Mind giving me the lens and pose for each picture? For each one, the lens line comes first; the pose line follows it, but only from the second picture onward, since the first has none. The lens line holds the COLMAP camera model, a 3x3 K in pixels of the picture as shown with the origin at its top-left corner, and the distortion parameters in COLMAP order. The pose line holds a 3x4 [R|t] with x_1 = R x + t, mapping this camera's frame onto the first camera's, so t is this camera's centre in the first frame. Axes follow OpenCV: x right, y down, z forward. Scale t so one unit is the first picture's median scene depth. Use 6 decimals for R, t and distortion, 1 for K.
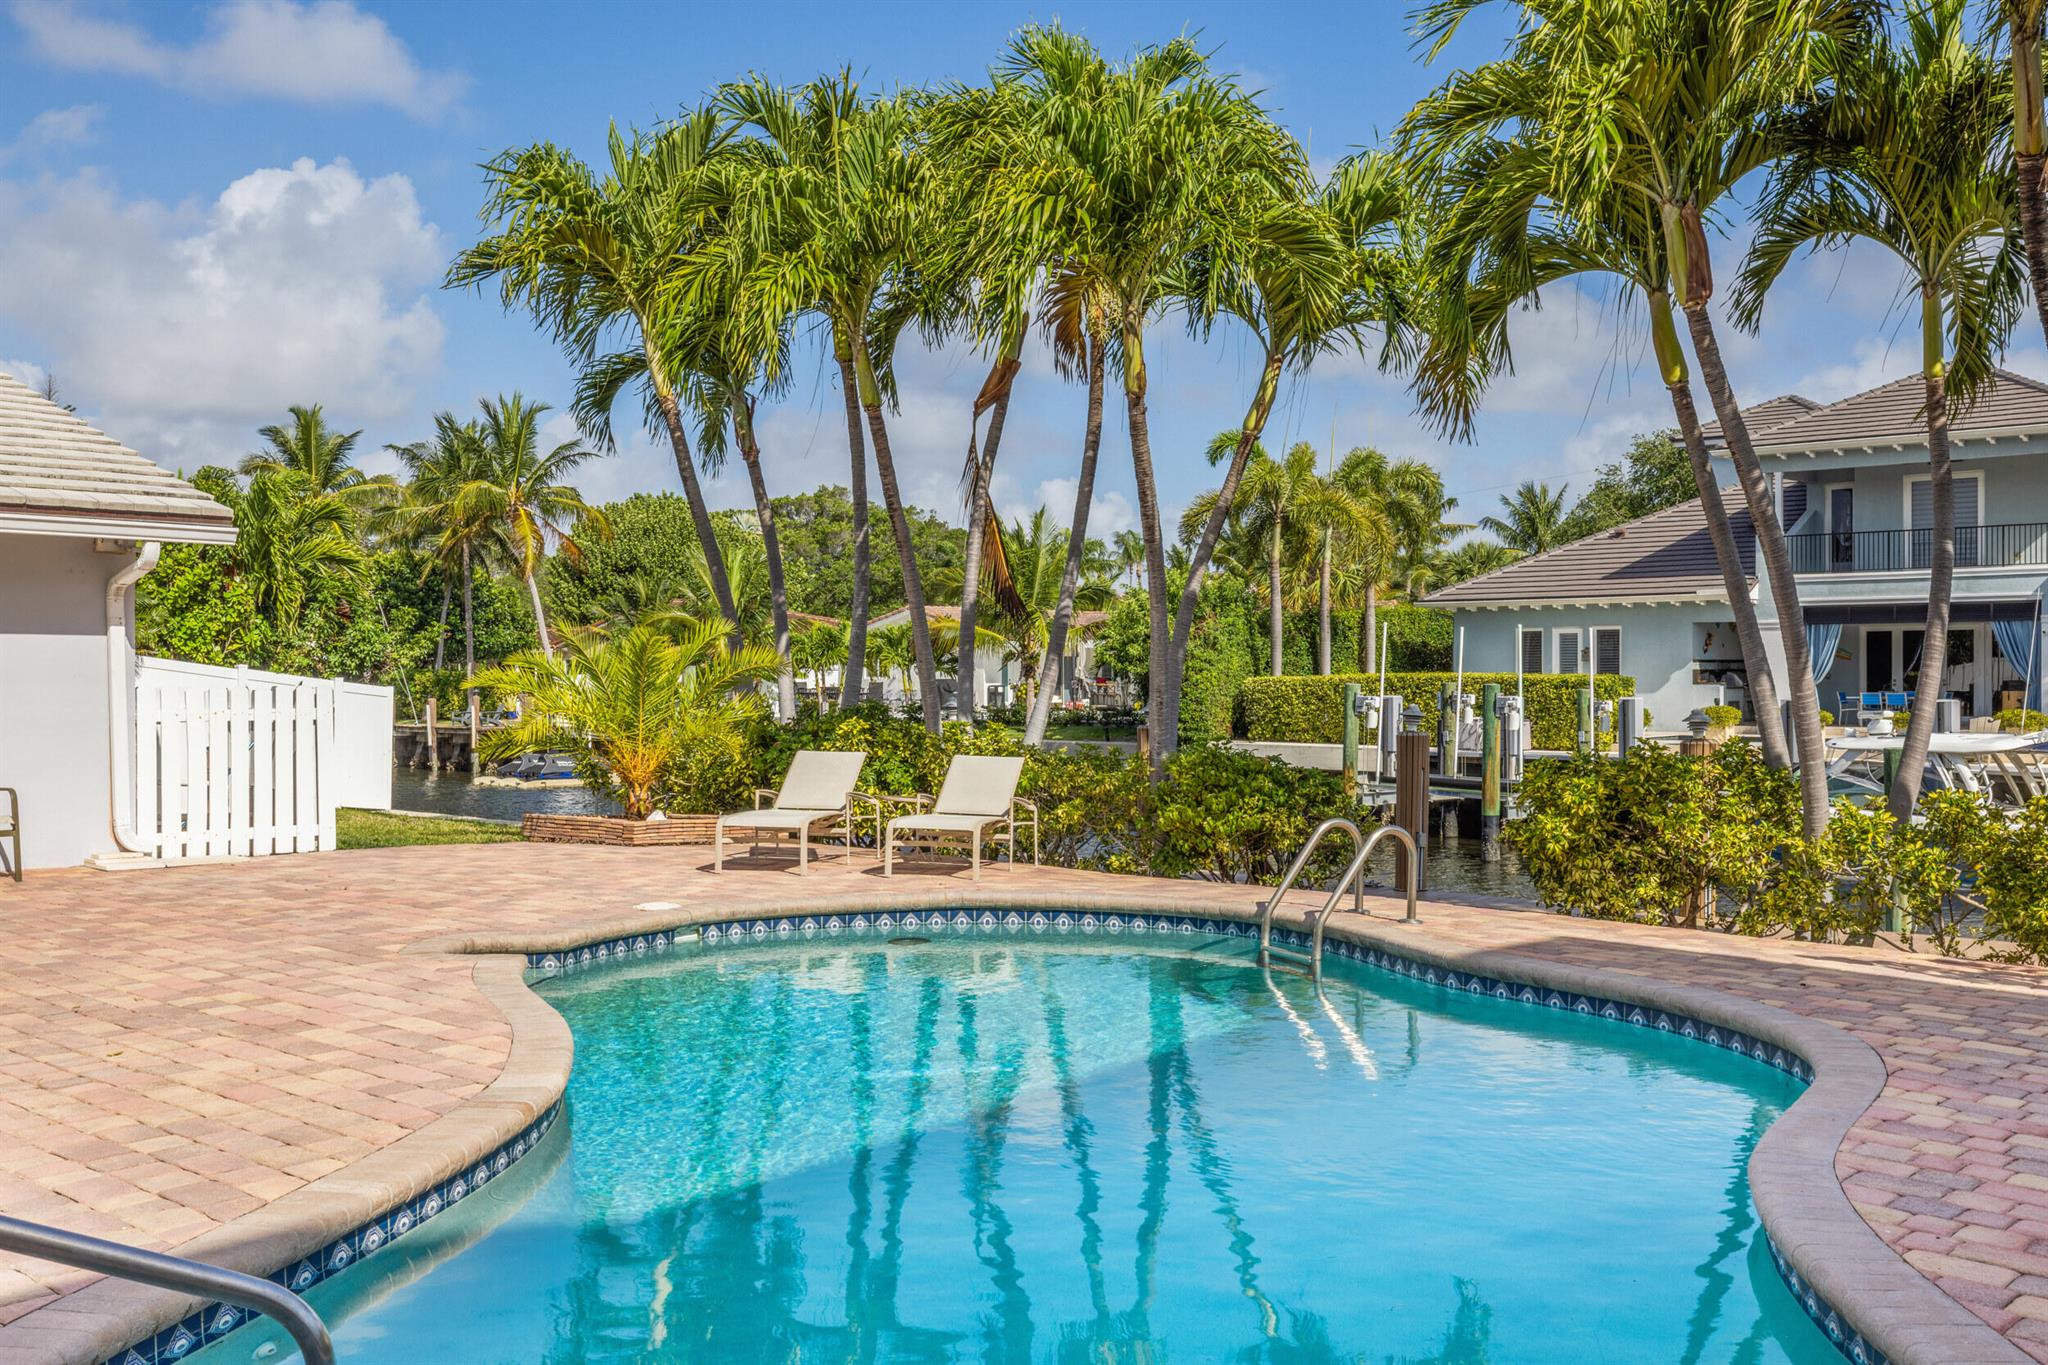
lens RADIAL K [[1879.2, 0, 1024.0], [0, 1879.2, 682.5], [0, 0, 1]] dist [0.004946, 0.002207]
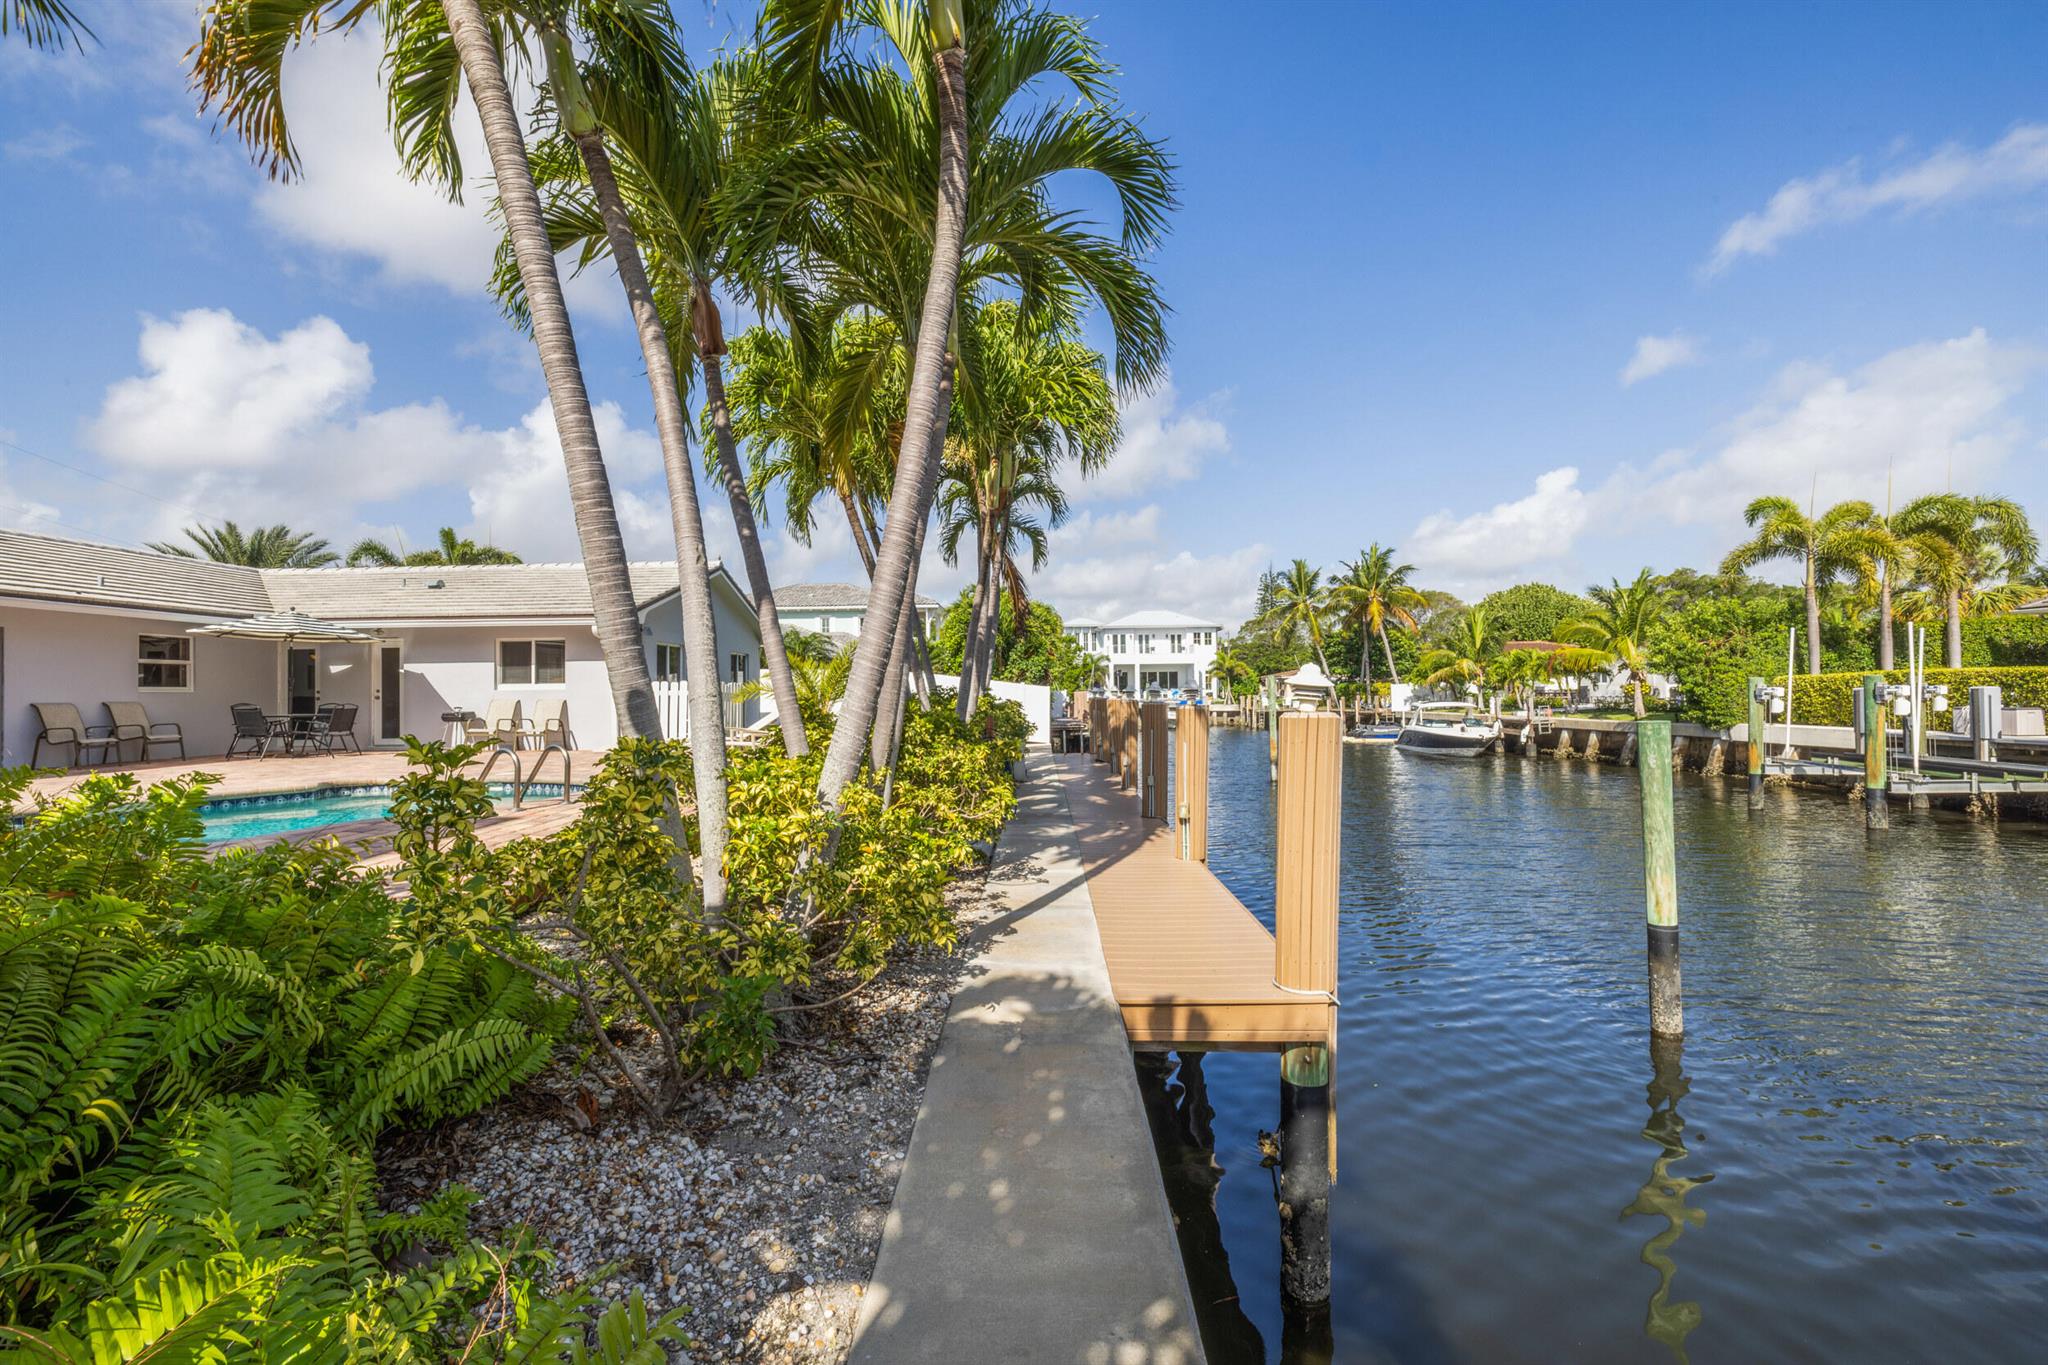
lens RADIAL K [[870.4, 0, 1024.0], [0, 870.4, 682.5], [0, 0, 1]] dist [-0.000060, -0.000105]
pose [[0.654589, -0.016390, -0.755808, 0.297028], [0.006672, 0.999851, -0.015904, 0.009829], [0.755956, 0.005368, 0.654601, 0.237650]]
